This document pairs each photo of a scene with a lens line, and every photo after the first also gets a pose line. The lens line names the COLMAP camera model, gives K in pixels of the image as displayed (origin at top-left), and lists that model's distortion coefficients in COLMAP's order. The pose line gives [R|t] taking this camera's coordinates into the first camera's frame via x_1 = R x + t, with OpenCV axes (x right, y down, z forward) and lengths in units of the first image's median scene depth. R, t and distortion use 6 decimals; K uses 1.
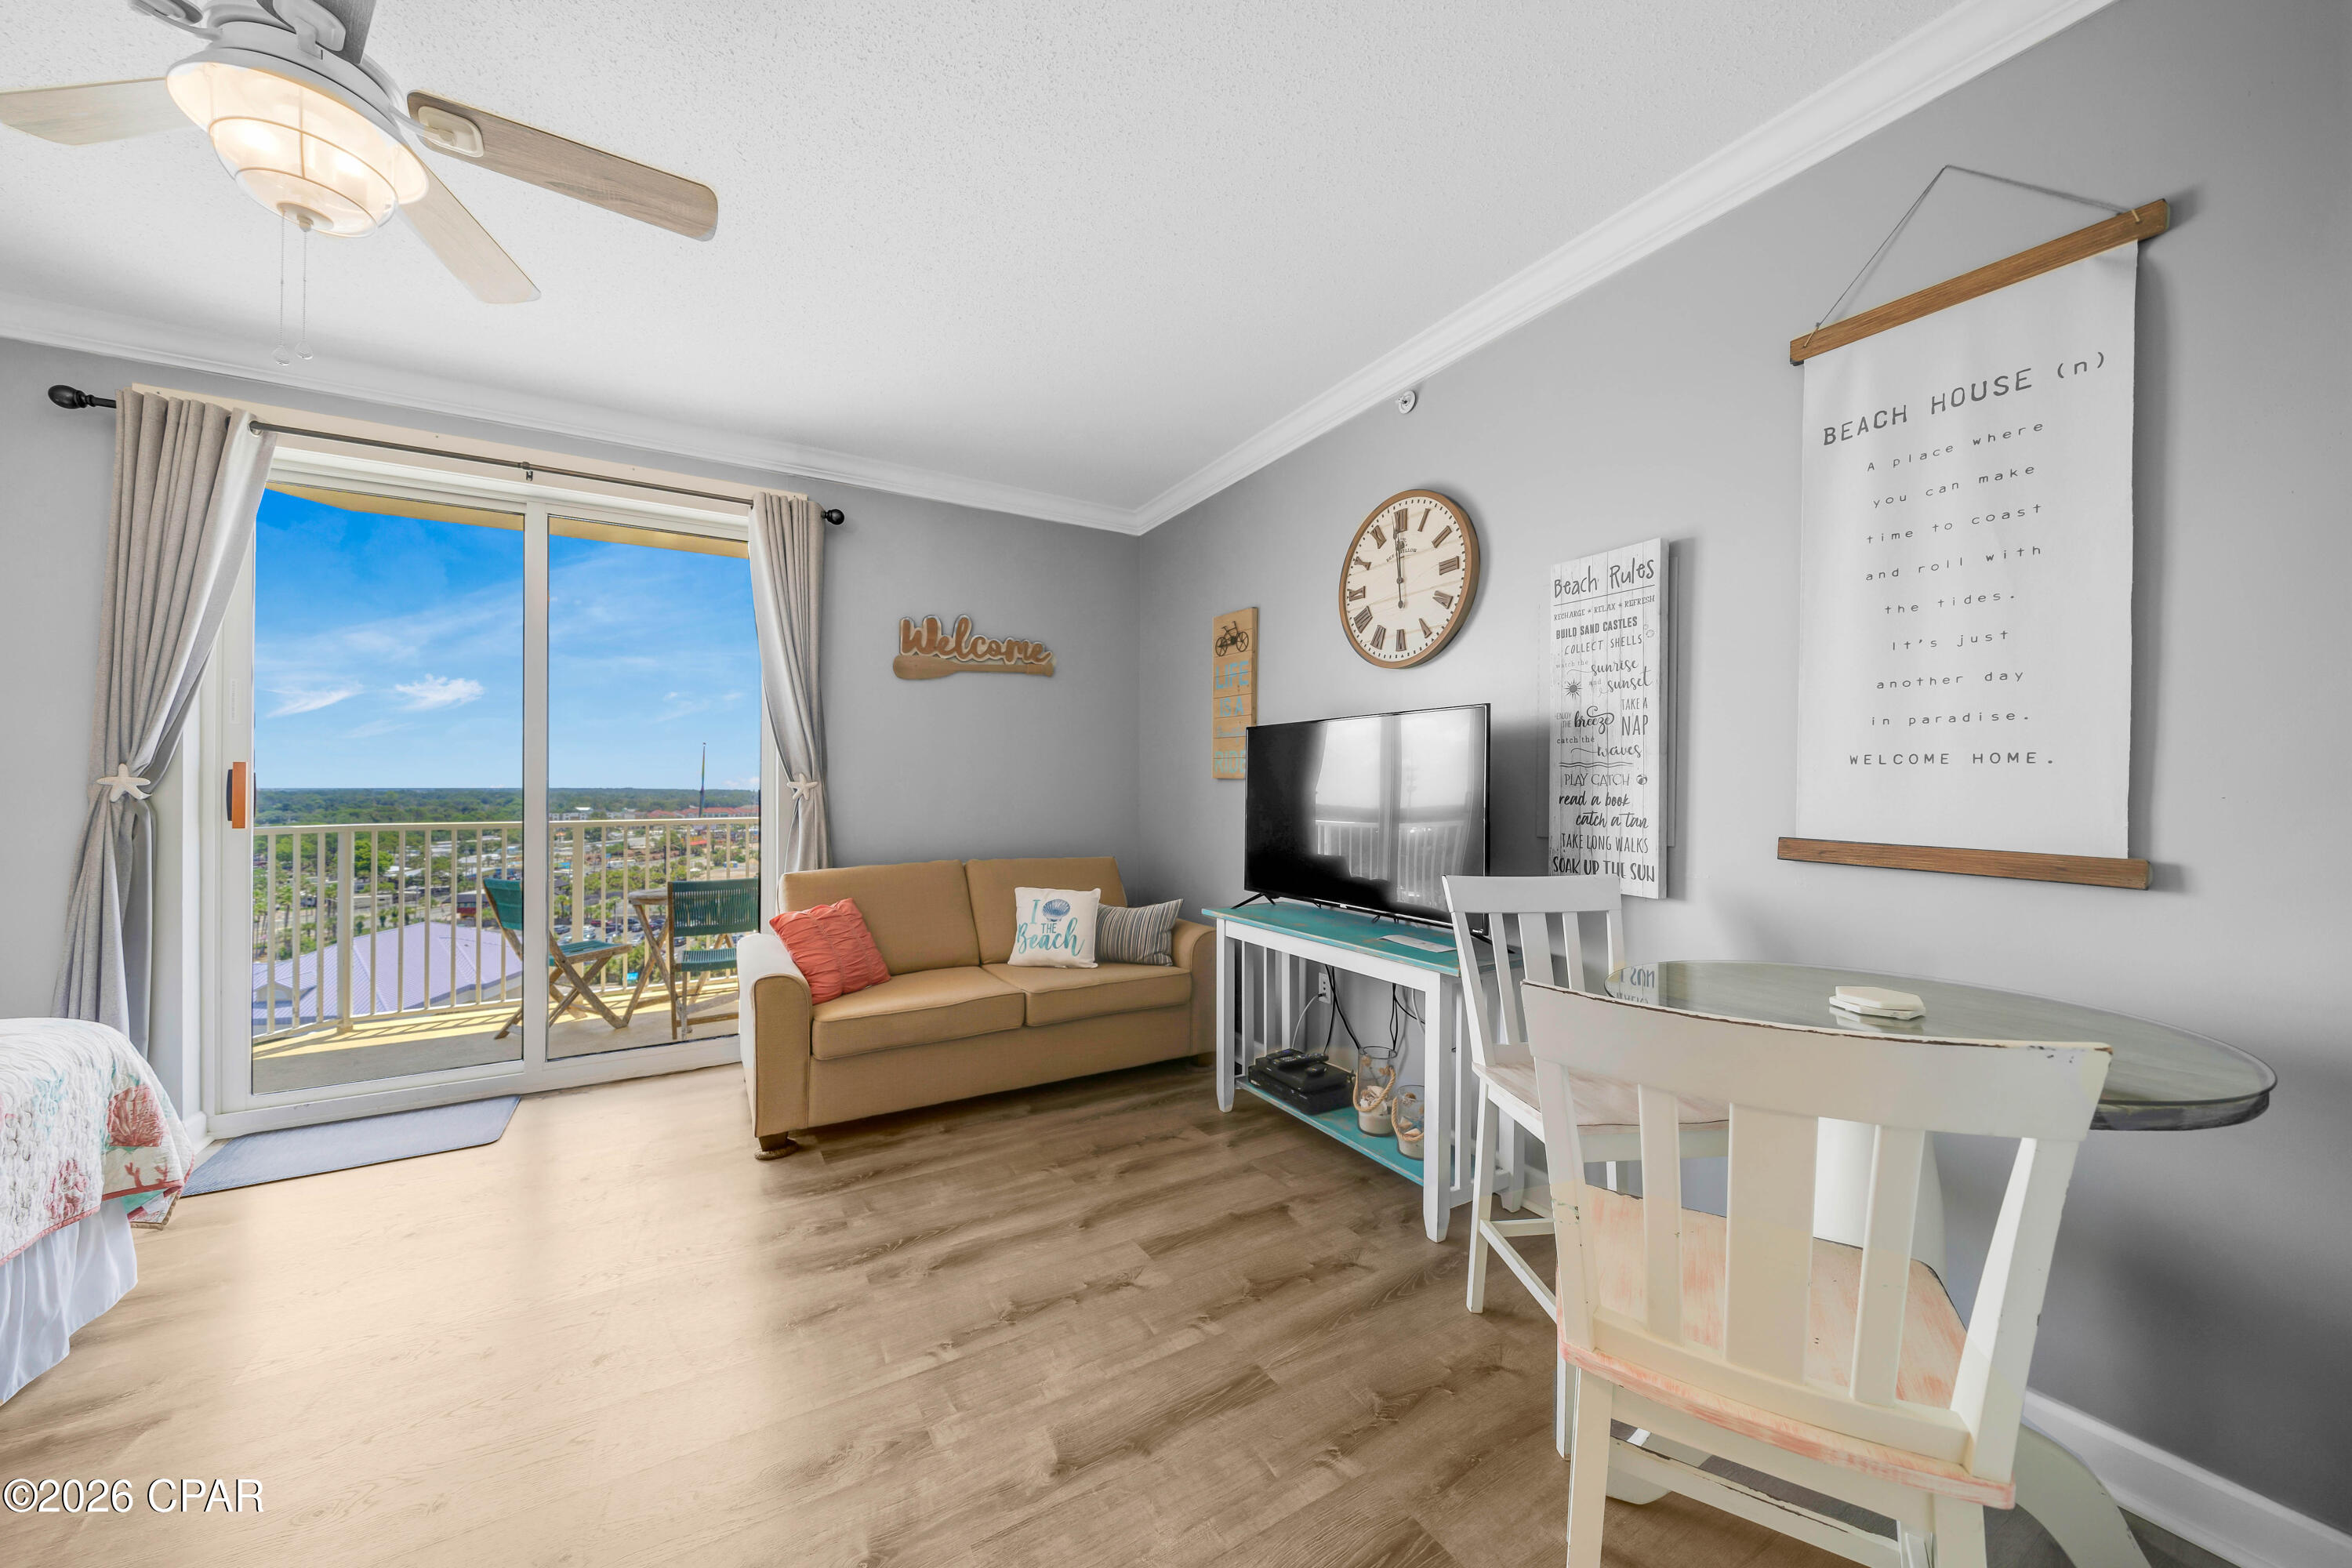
lens RADIAL K [[814.6, 0, 1163.8], [0, 814.6, 779.8], [0, 0, 1]] dist [-0.004390, -0.000158]
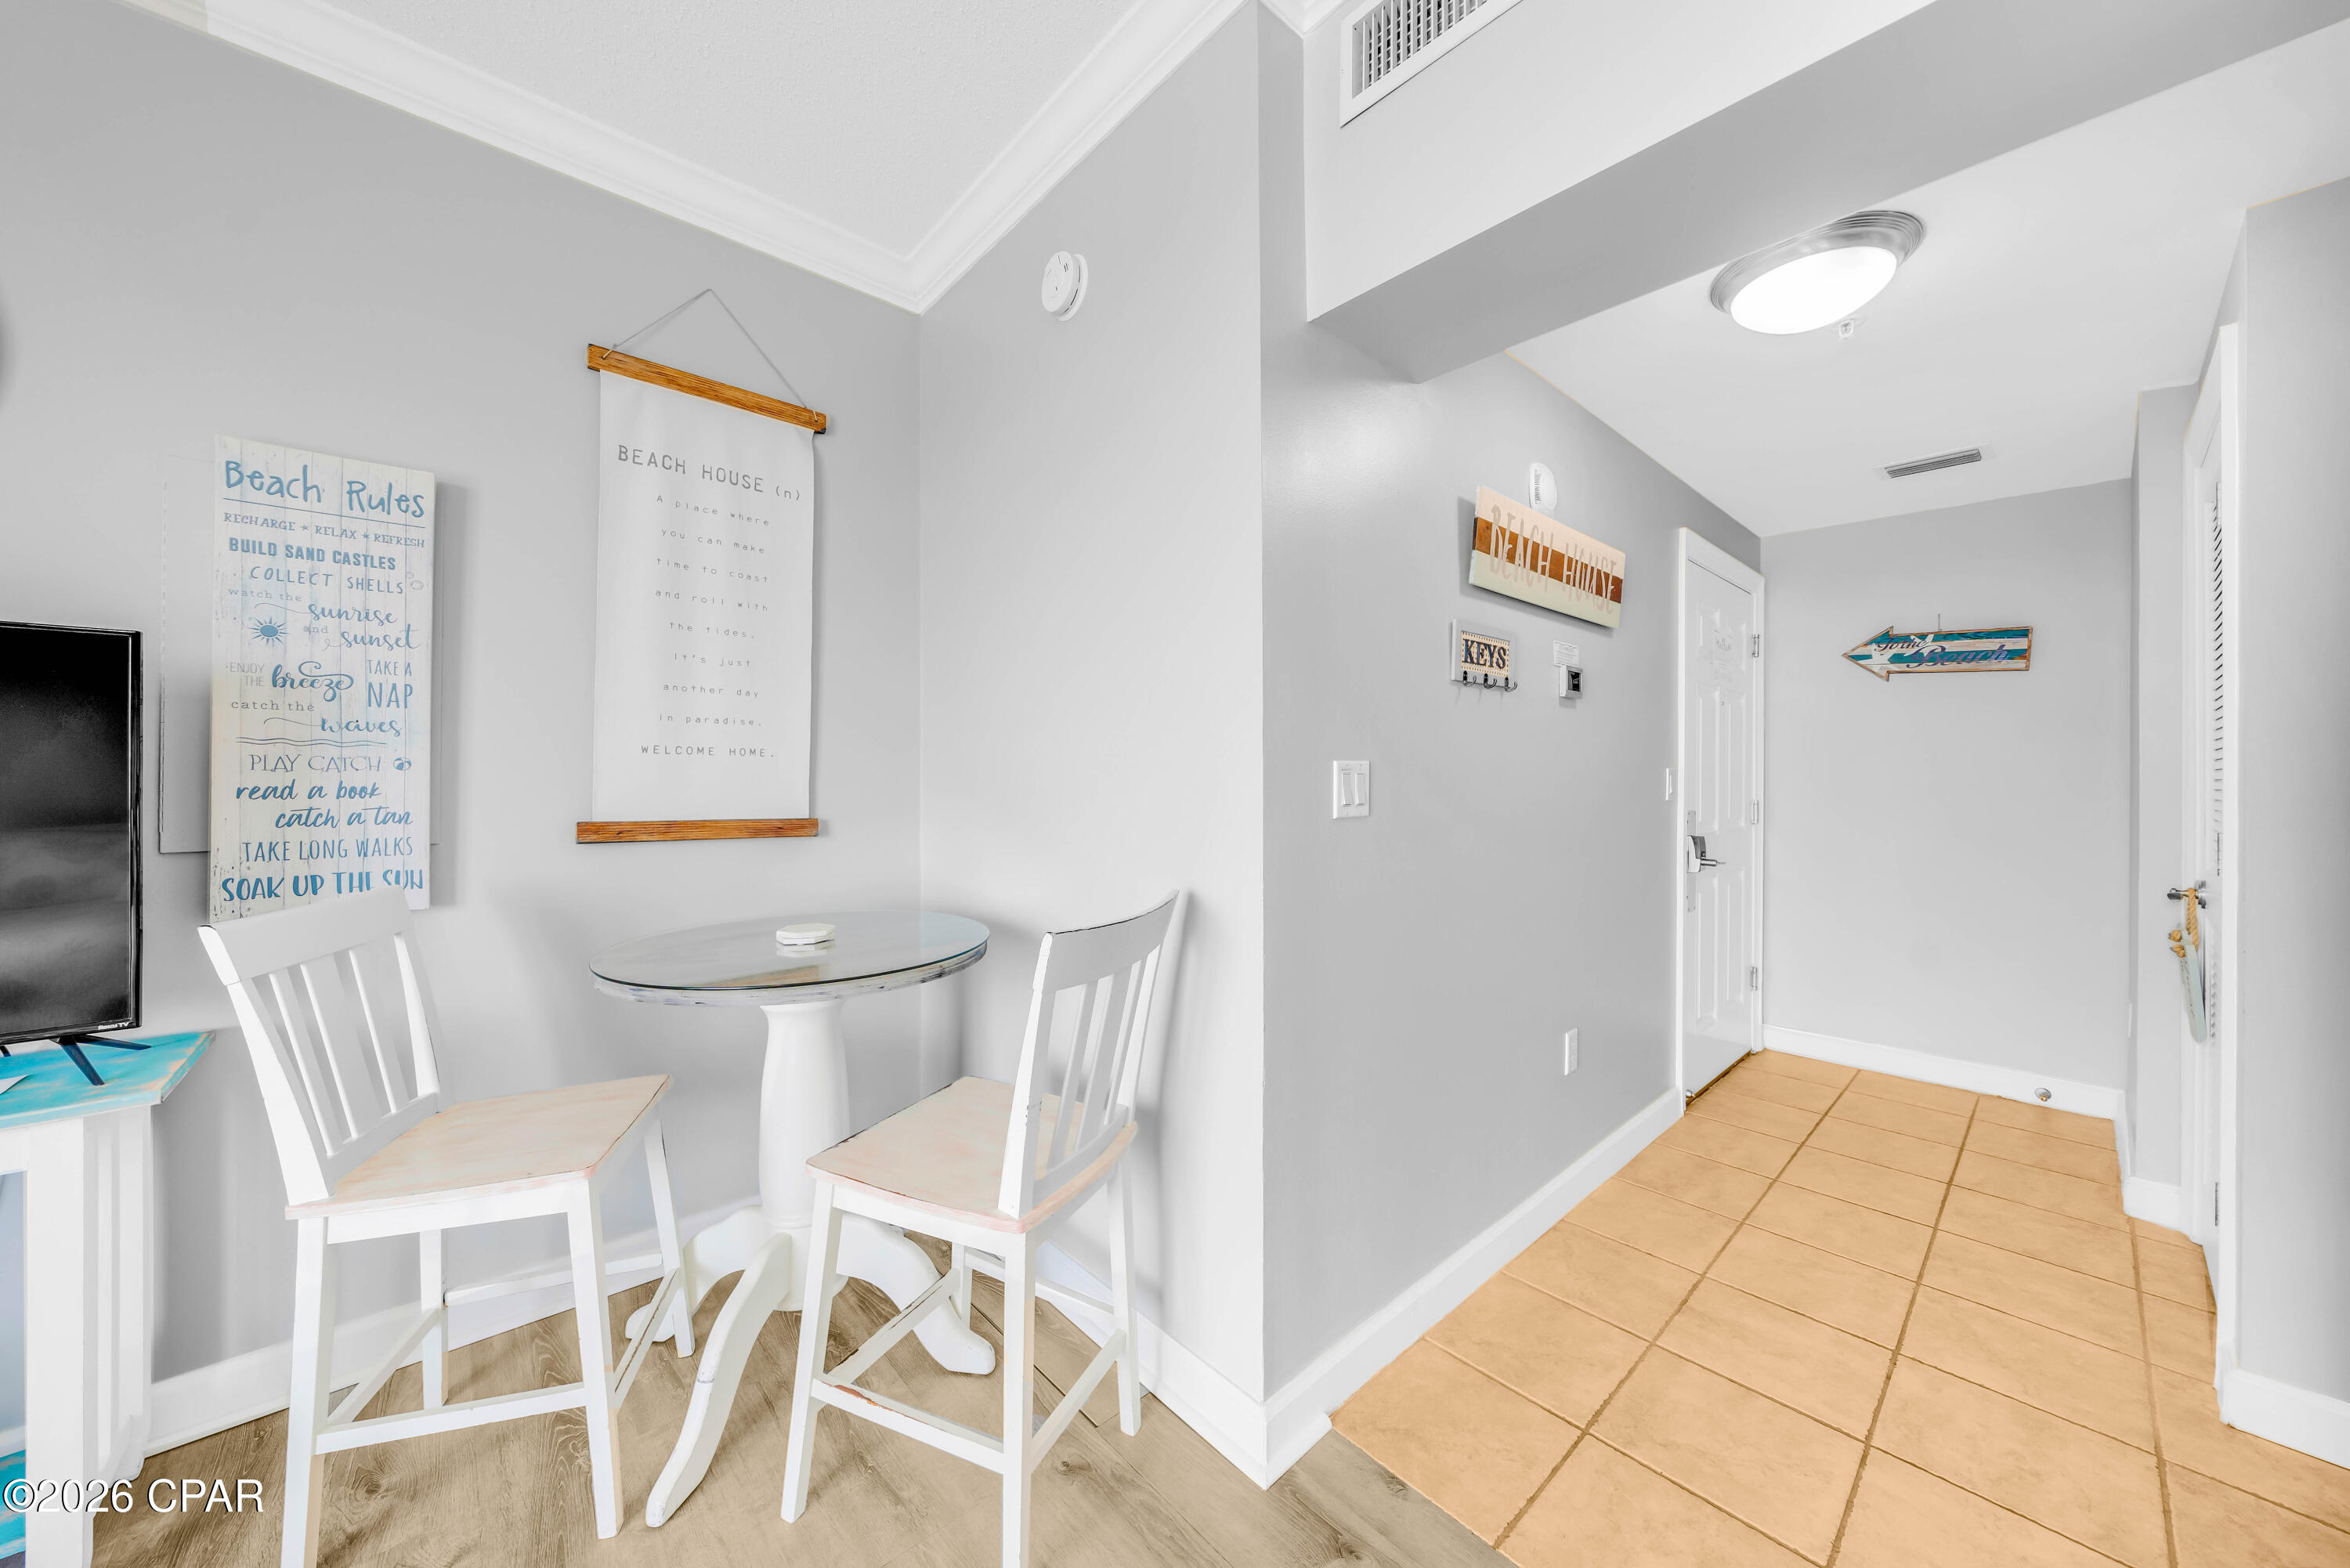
lens RADIAL K [[818.6, 0, 1171.2], [0, 818.6, 771.1], [0, 0, 1]] dist [-0.005232, 0.000010]
pose [[-0.197350, -0.000959, 0.980333, -0.283286], [-0.010157, 0.999948, -0.001066, -0.000233], [-0.980280, -0.010168, -0.197350, 0.337013]]
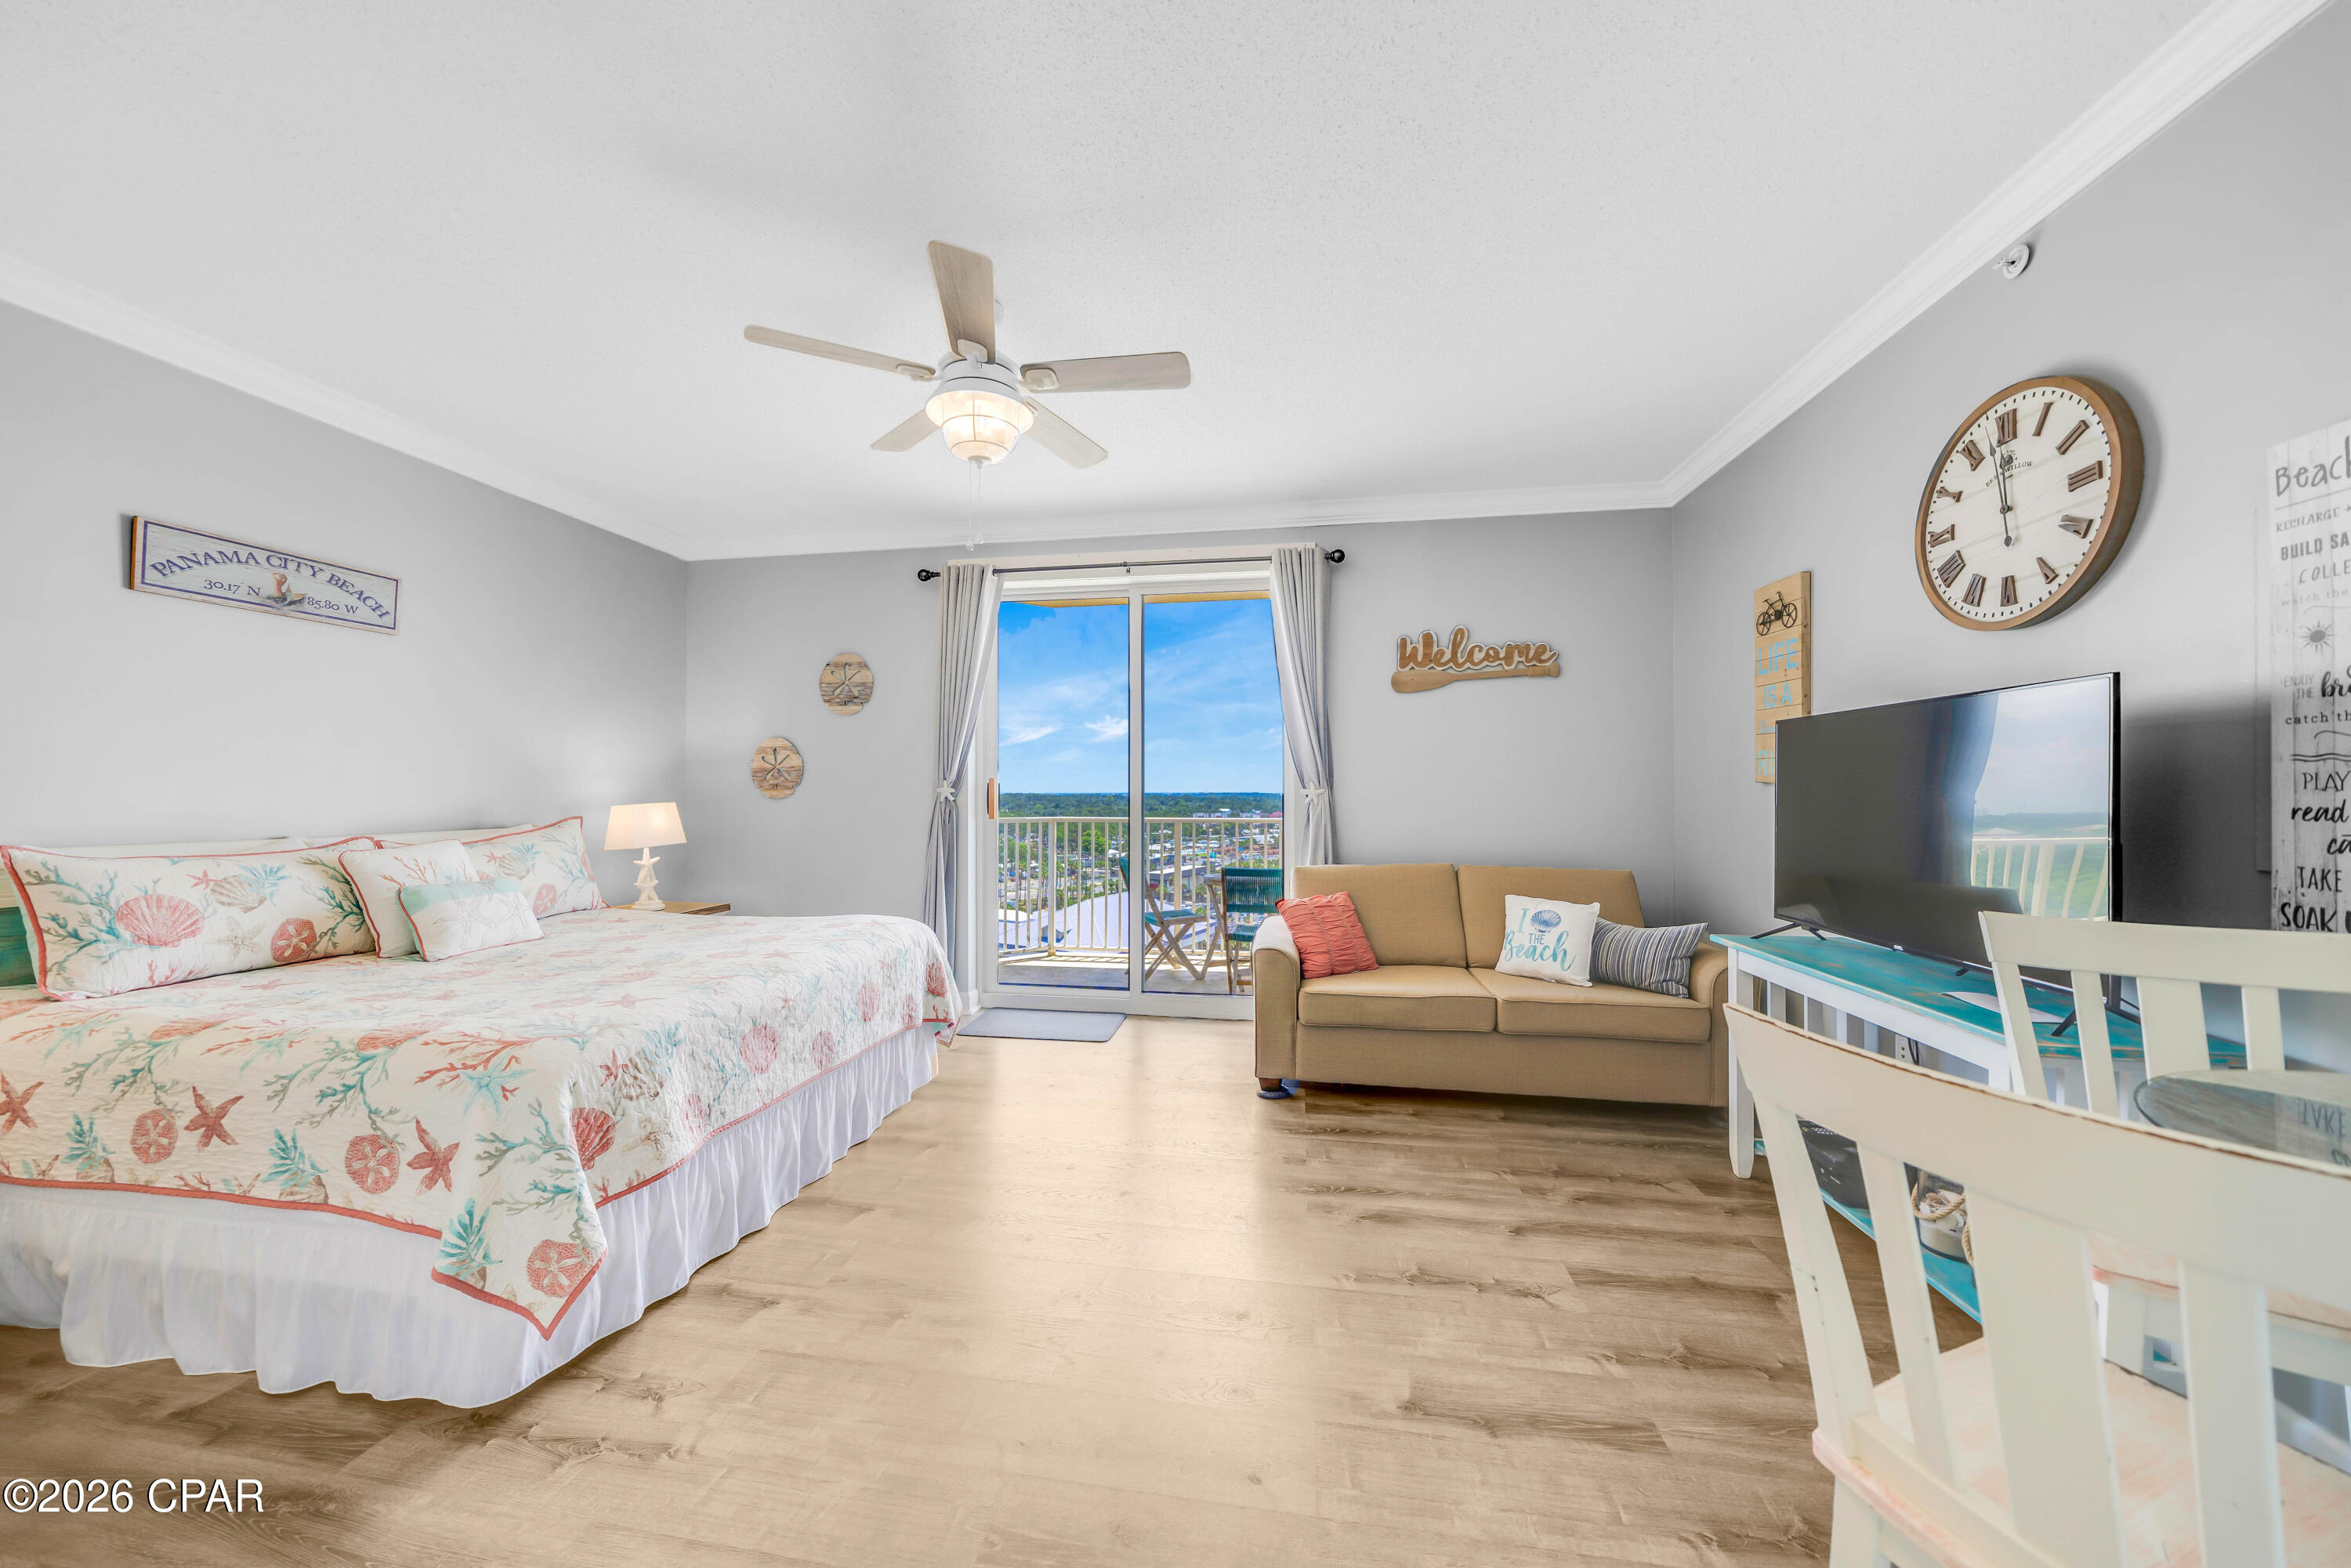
lens RADIAL K [[814.3, 0, 1163.3], [0, 814.3, 779.8], [0, 0, 1]] dist [-0.004390, -0.000158]
pose [[0.767381, -0.010899, -0.641099, 0.190936], [0.006025, 0.999934, -0.009788, -0.000606], [0.641163, 0.003648, 0.767396, -0.040296]]
